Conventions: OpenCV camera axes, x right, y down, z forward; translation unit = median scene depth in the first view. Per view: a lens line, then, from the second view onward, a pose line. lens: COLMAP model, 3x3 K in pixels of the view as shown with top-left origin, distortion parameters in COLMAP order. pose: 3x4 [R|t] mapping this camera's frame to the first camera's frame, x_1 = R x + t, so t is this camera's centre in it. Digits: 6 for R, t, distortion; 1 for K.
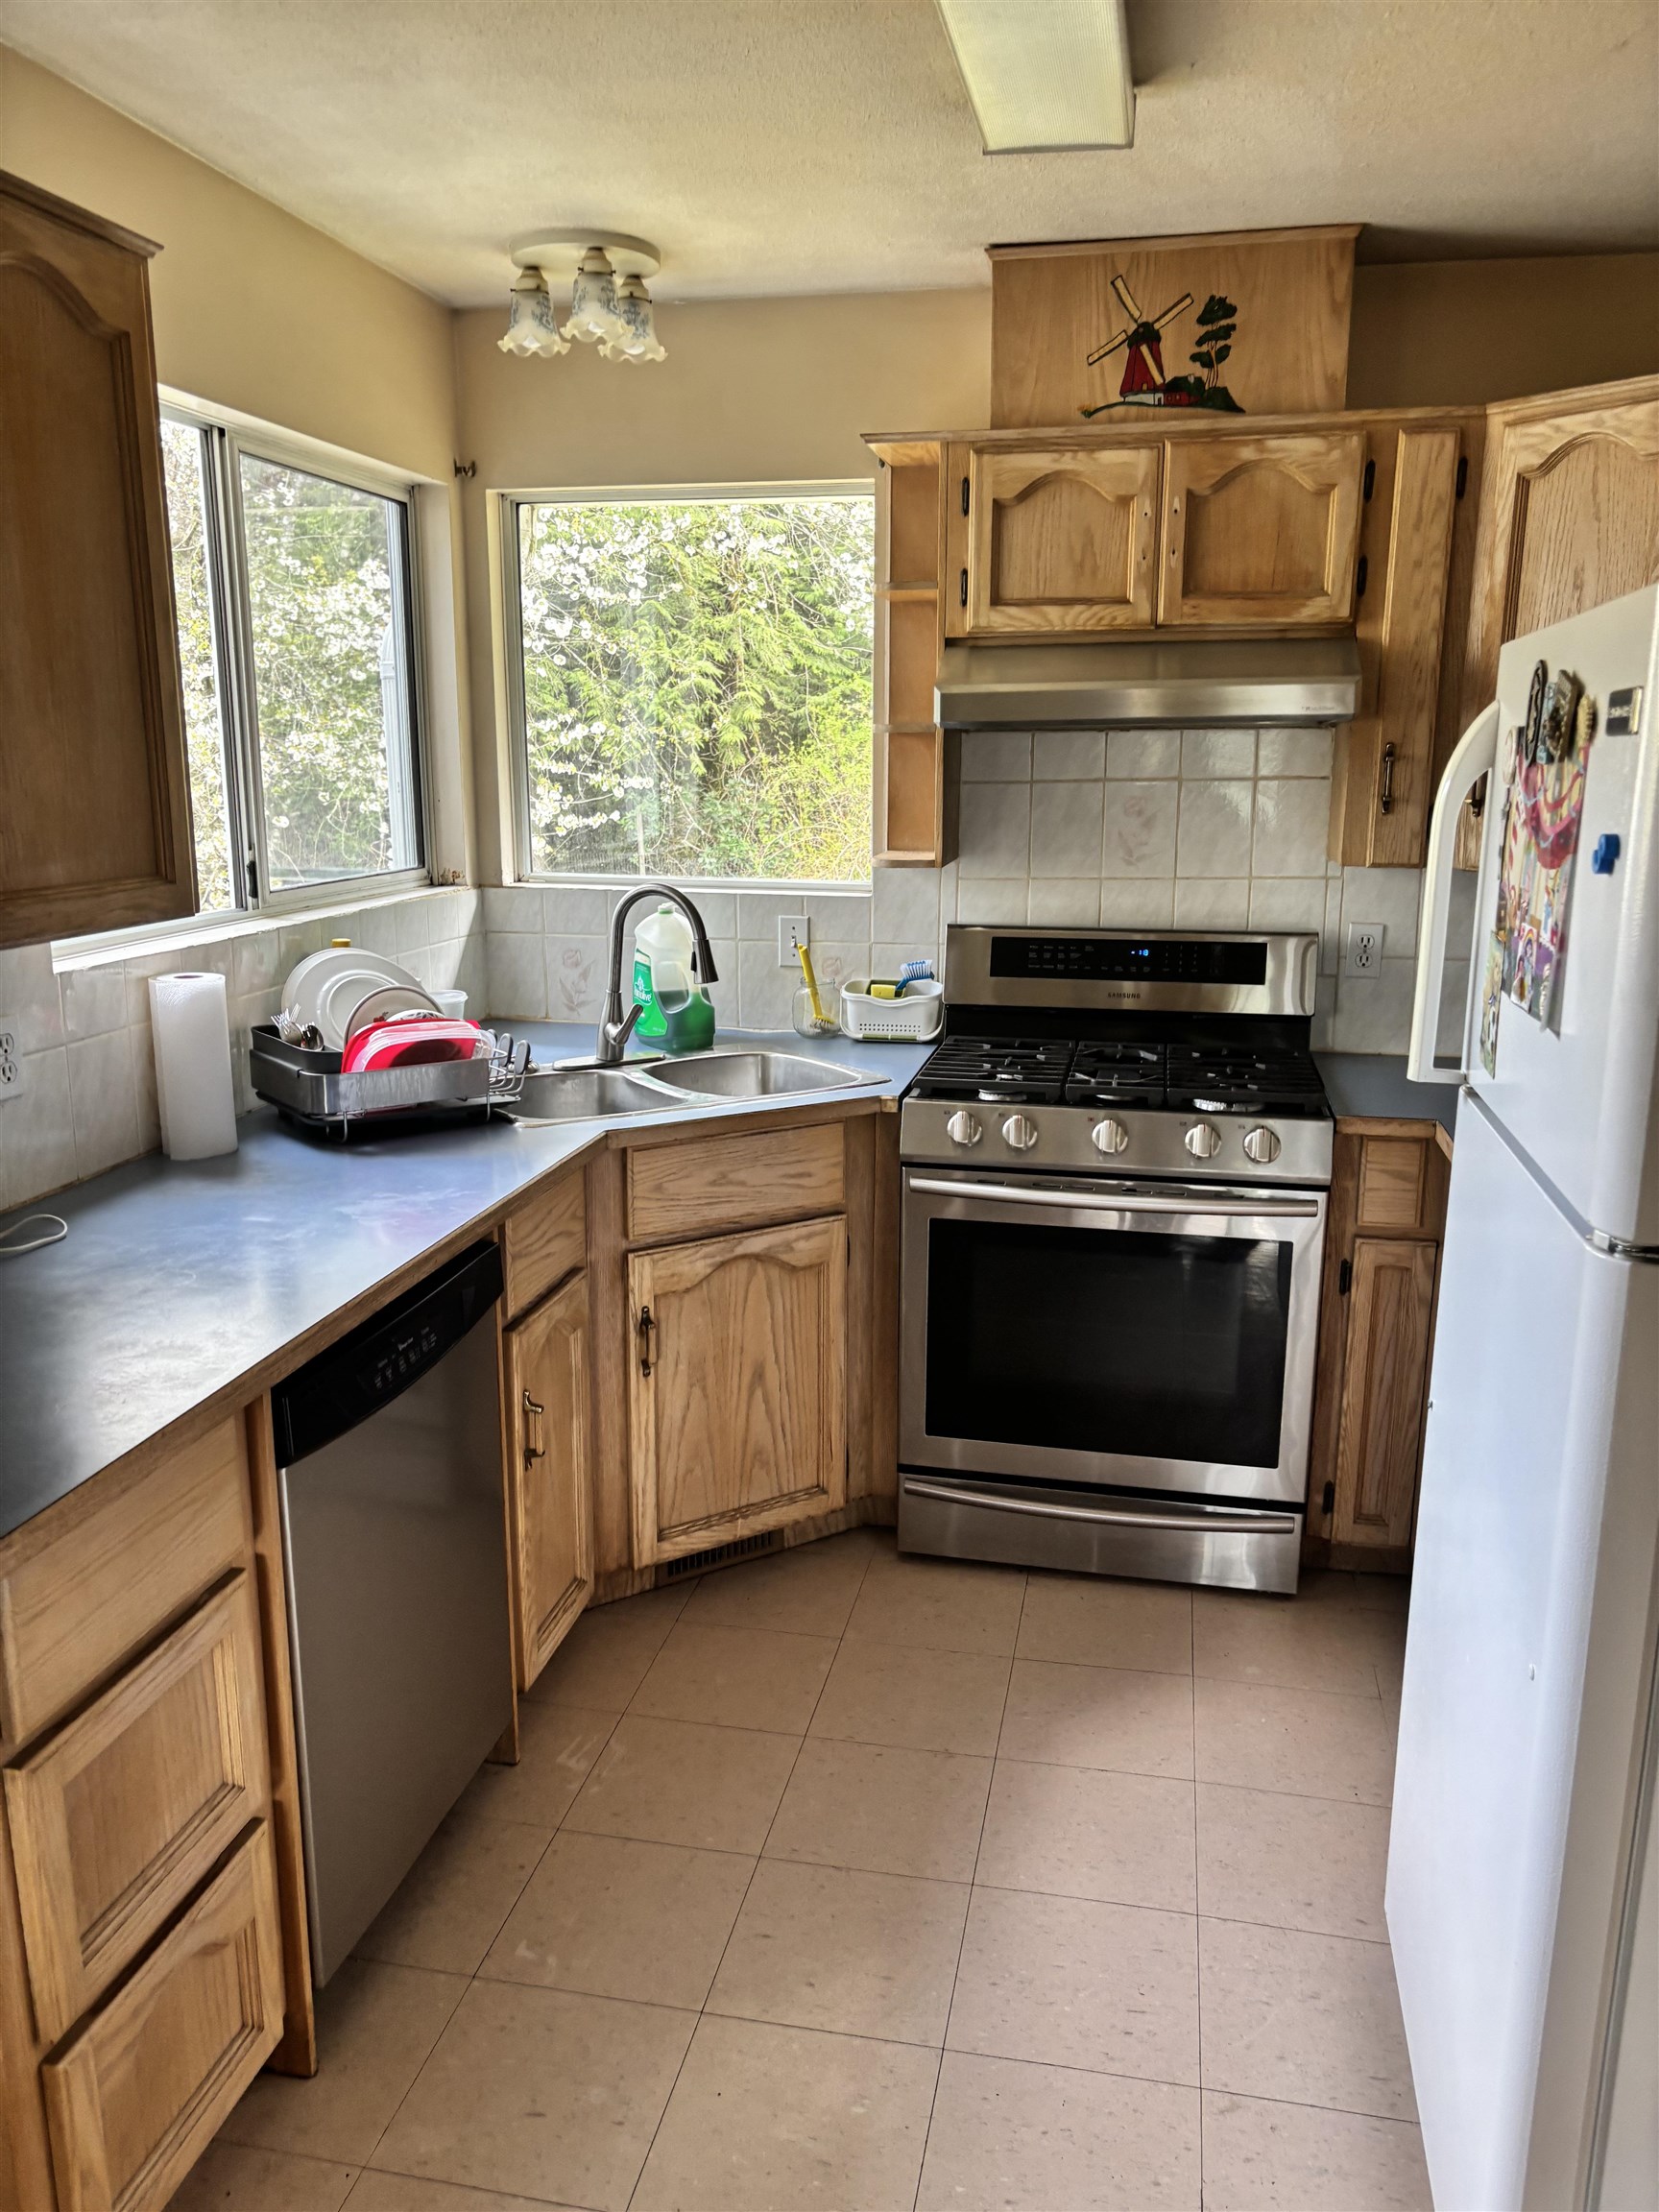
lens RADIAL K [[1675.1, 0, 814.7], [0, 1675.1, 1126.7], [0, 0, 1]] dist [0.048012, -0.014494]
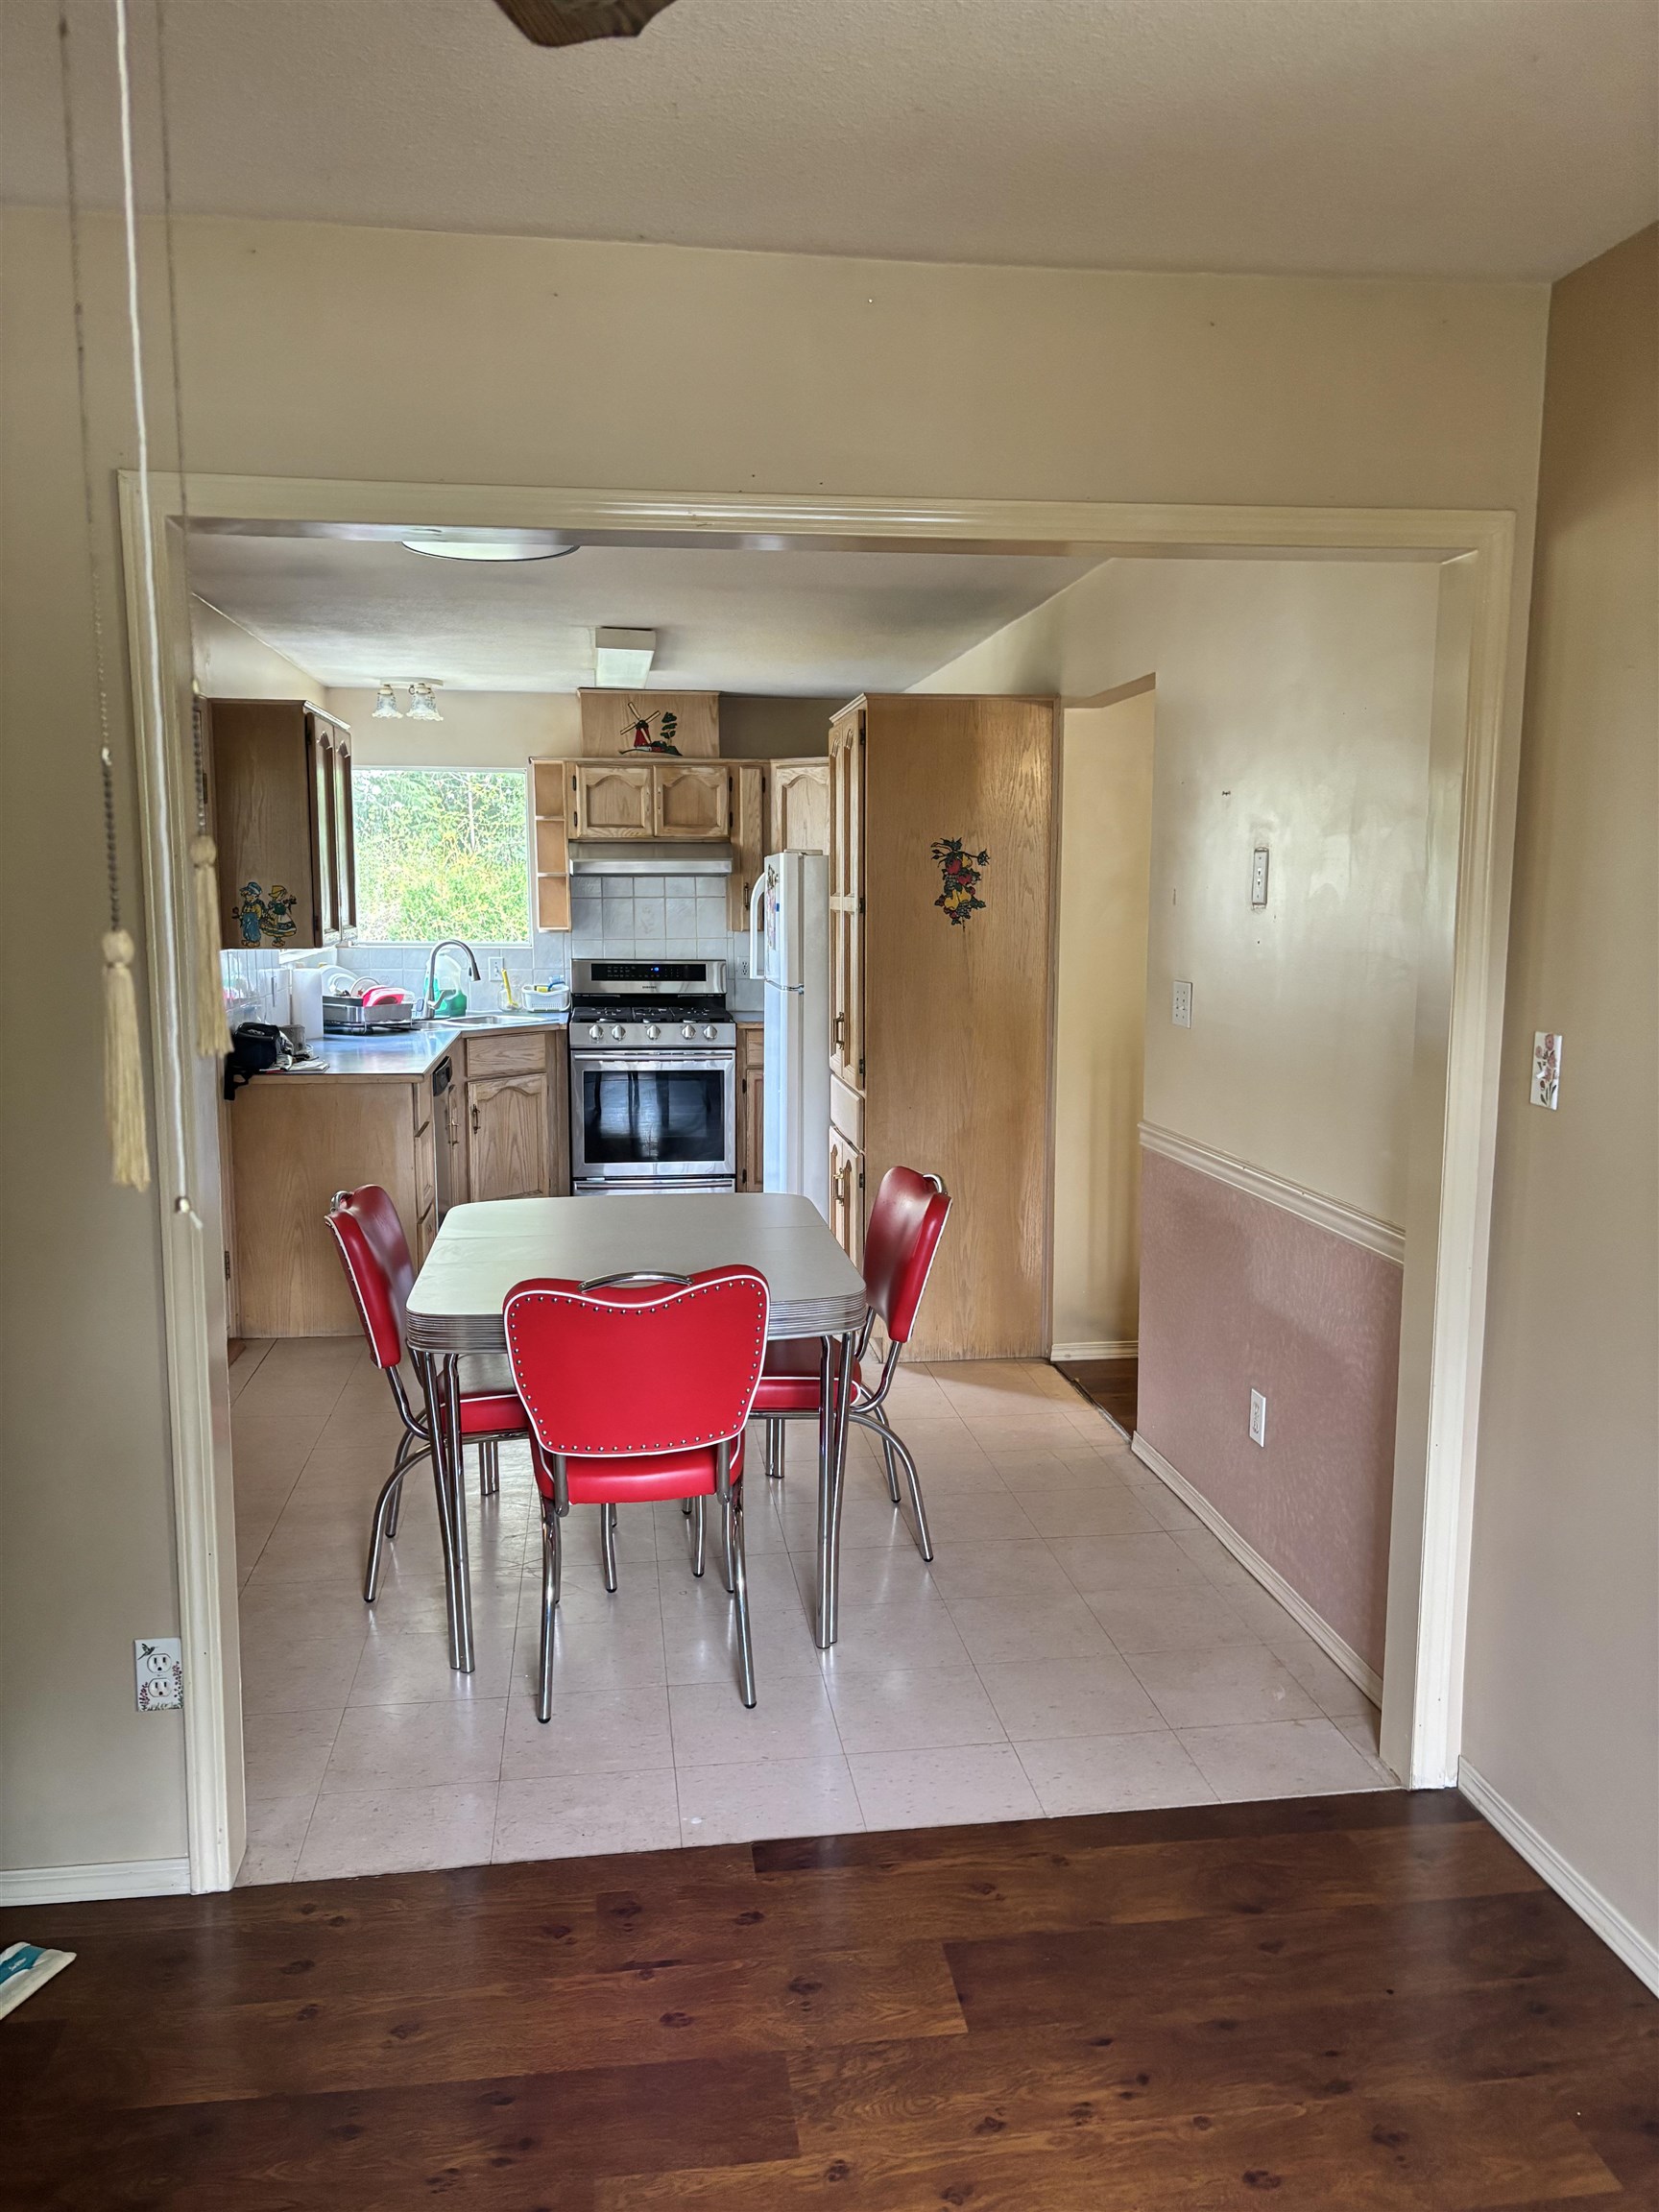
lens RADIAL K [[1675.1, 0, 837.7], [0, 1675.1, 1114.1], [0, 0, 1]] dist [0.048012, -0.014494]
pose [[0.937186, -0.043601, 0.346095, -0.429163], [0.073680, 0.994516, -0.074228, 0.323123], [-0.340960, 0.095066, 0.935259, -1.406010]]
